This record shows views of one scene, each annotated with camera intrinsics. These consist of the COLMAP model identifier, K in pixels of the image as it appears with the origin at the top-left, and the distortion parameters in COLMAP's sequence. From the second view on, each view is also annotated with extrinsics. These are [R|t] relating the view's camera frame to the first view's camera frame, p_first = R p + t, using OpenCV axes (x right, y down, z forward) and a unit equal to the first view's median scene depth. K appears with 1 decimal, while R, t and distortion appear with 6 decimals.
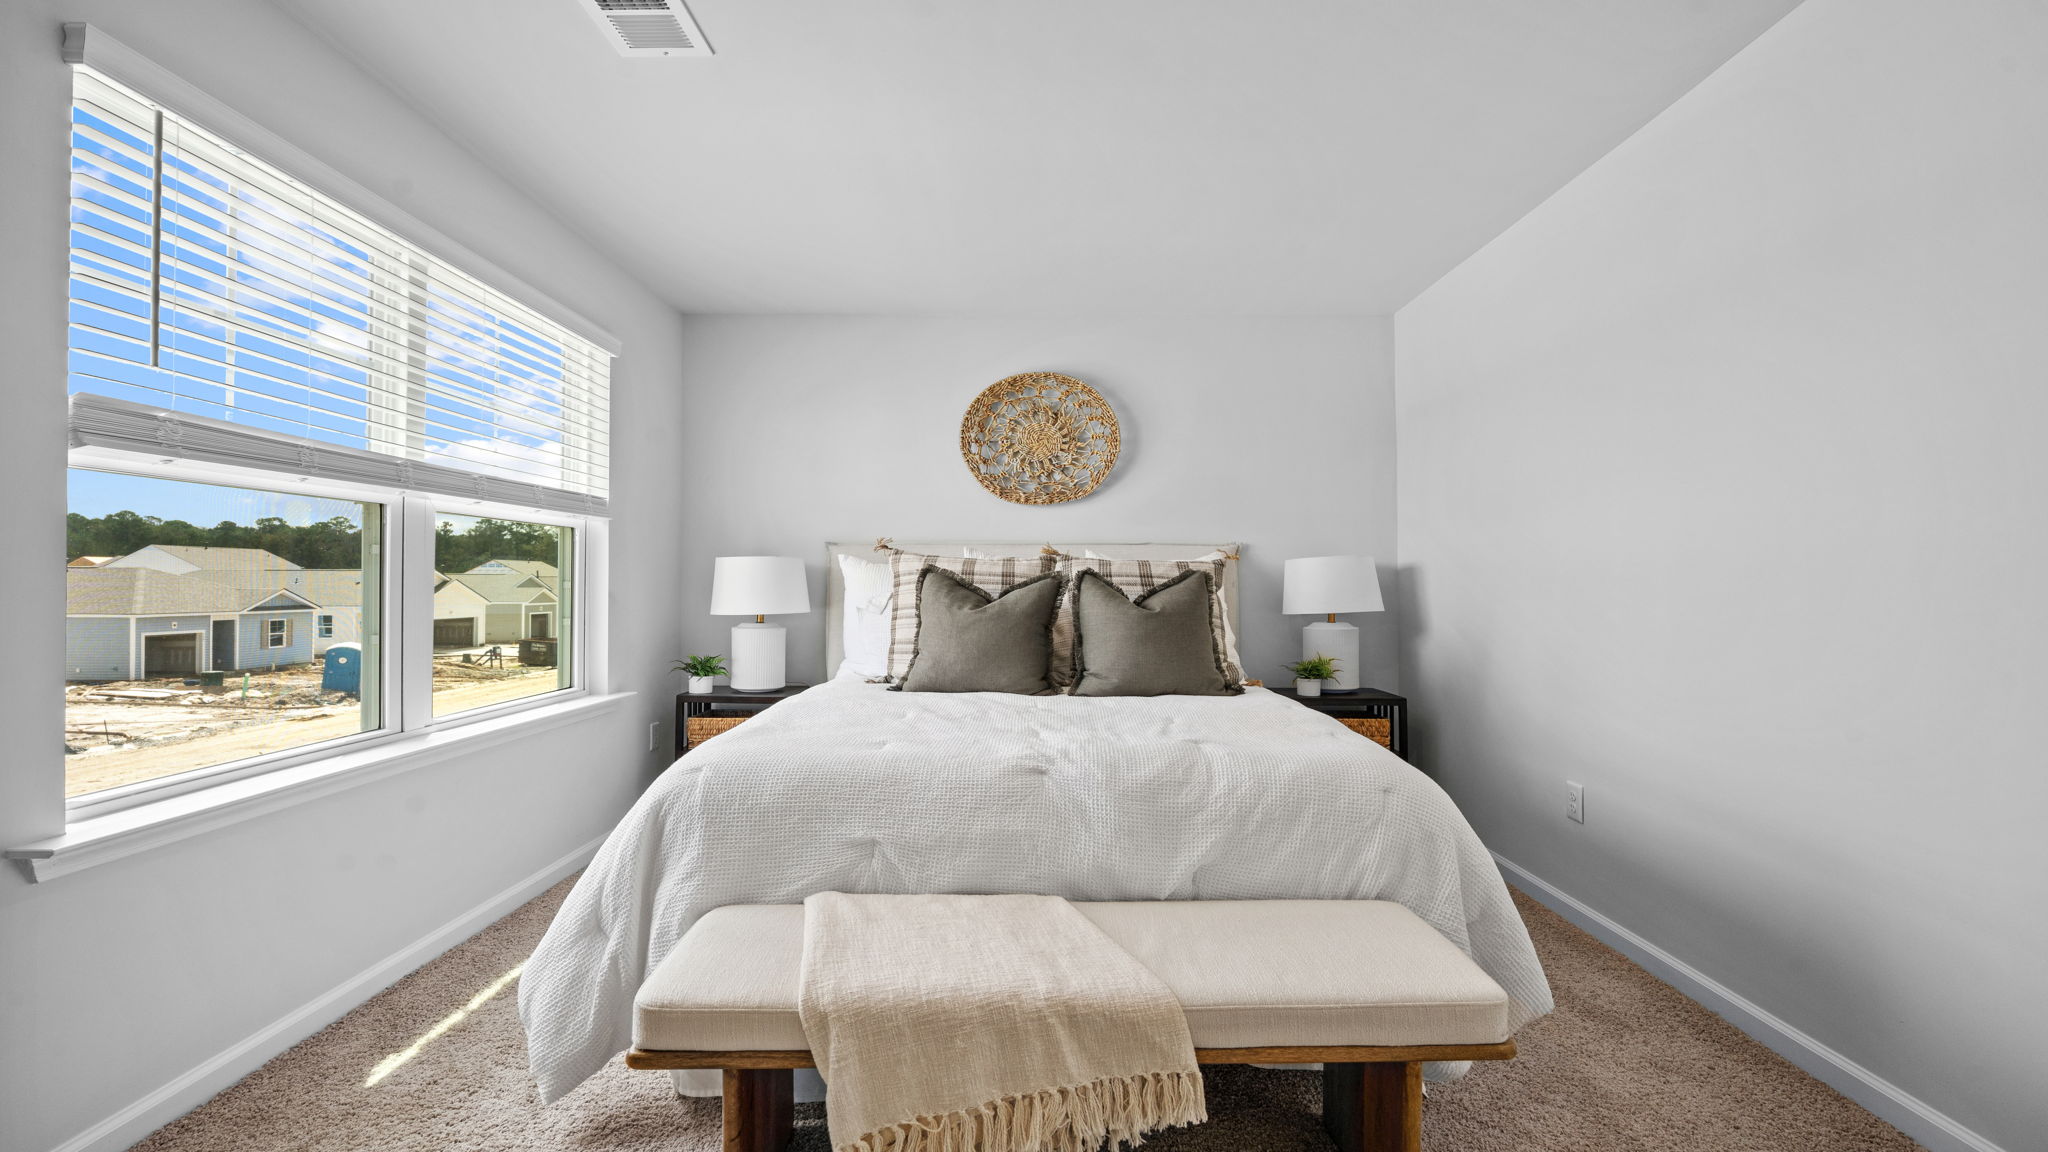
lens RADIAL K [[921.8, 0, 1019.0], [0, 921.8, 582.3], [0, 0, 1]] dist [-0.010416, 0.001038]
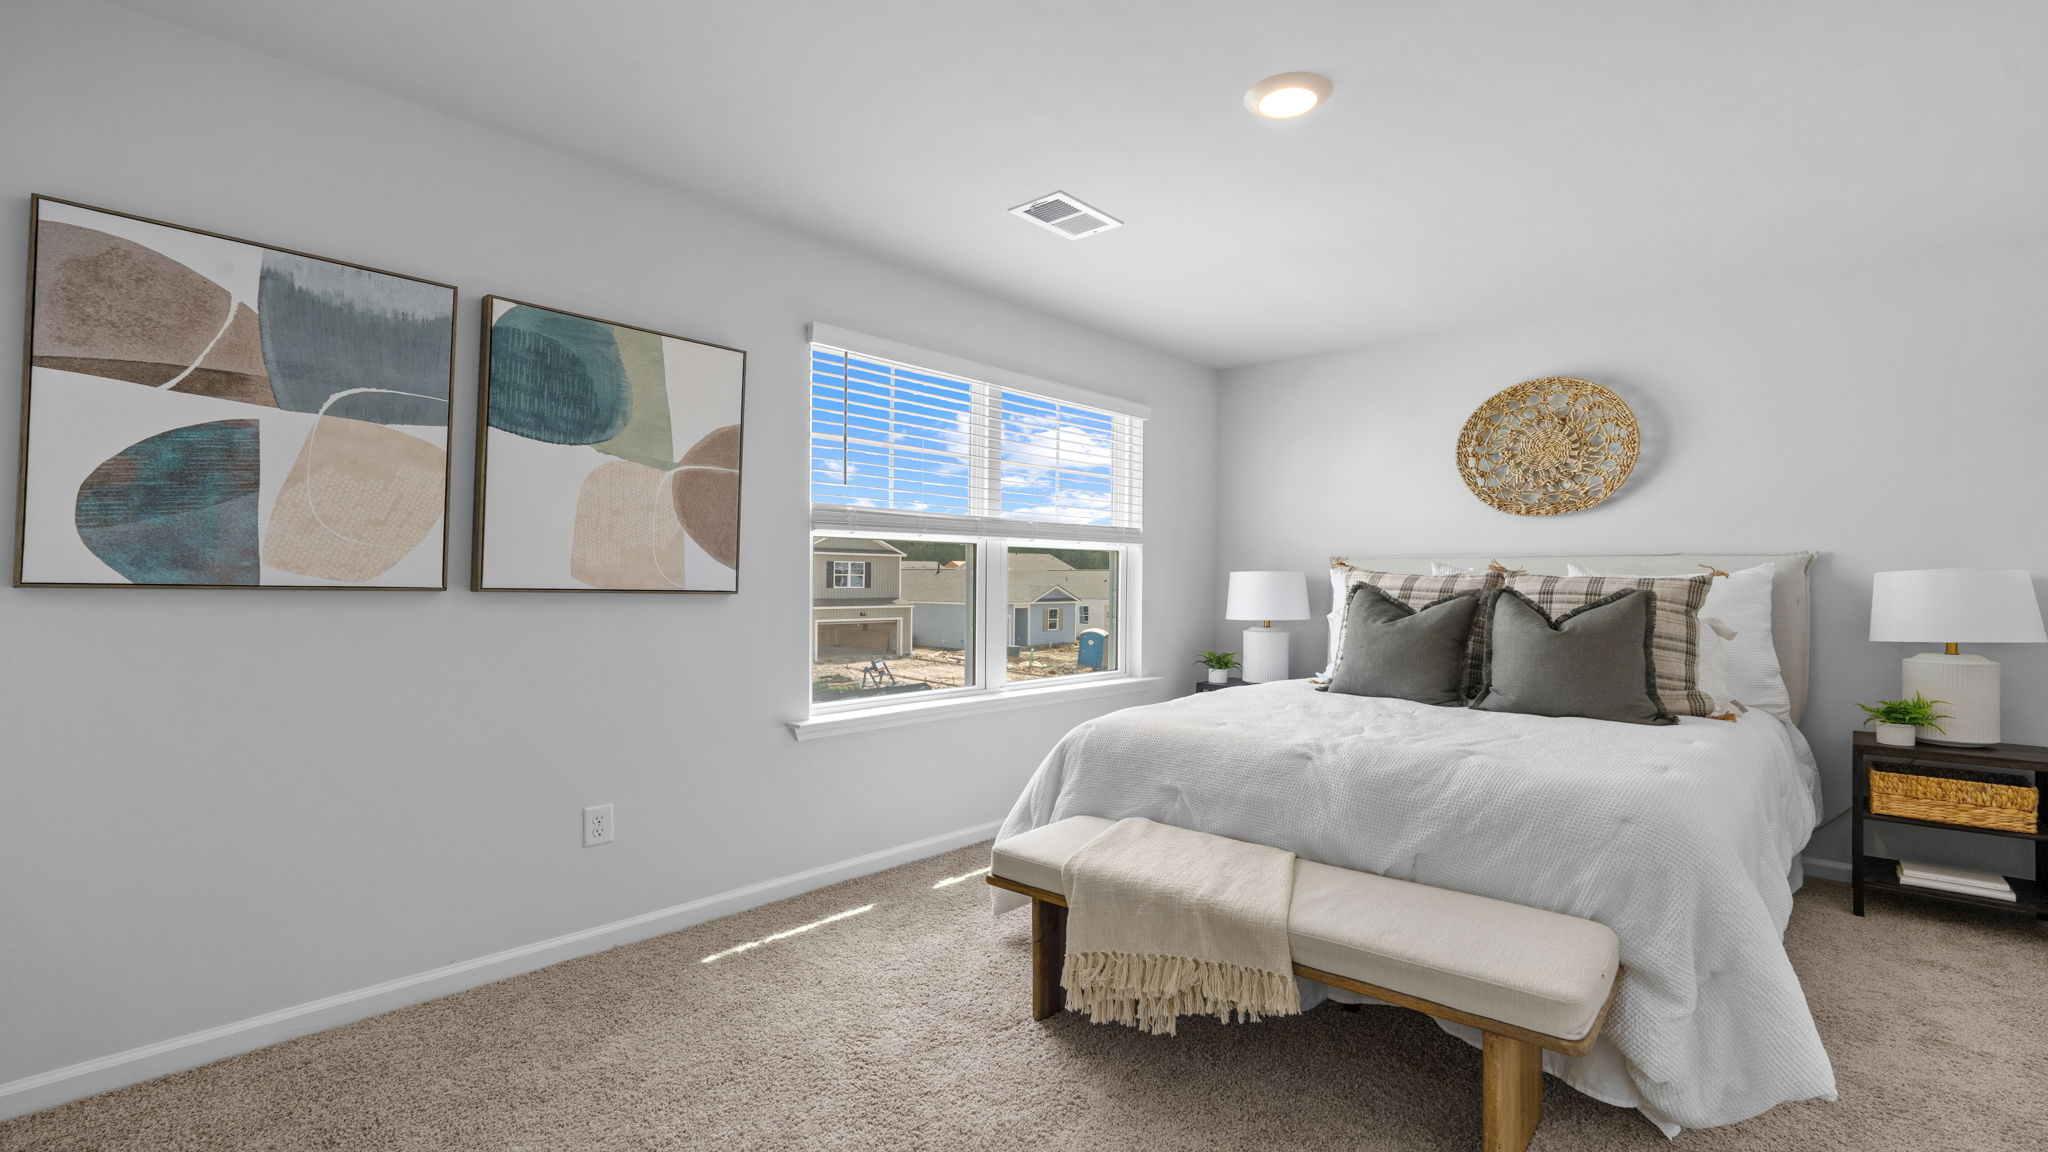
lens RADIAL K [[921.8, 0, 1019.0], [0, 921.8, 582.3], [0, 0, 1]] dist [-0.010416, 0.001038]
pose [[0.745558, 0.005255, -0.666420, 0.265586], [-0.003649, 0.999986, 0.003802, -0.016442], [0.666431, -0.000403, 0.745567, -0.089125]]
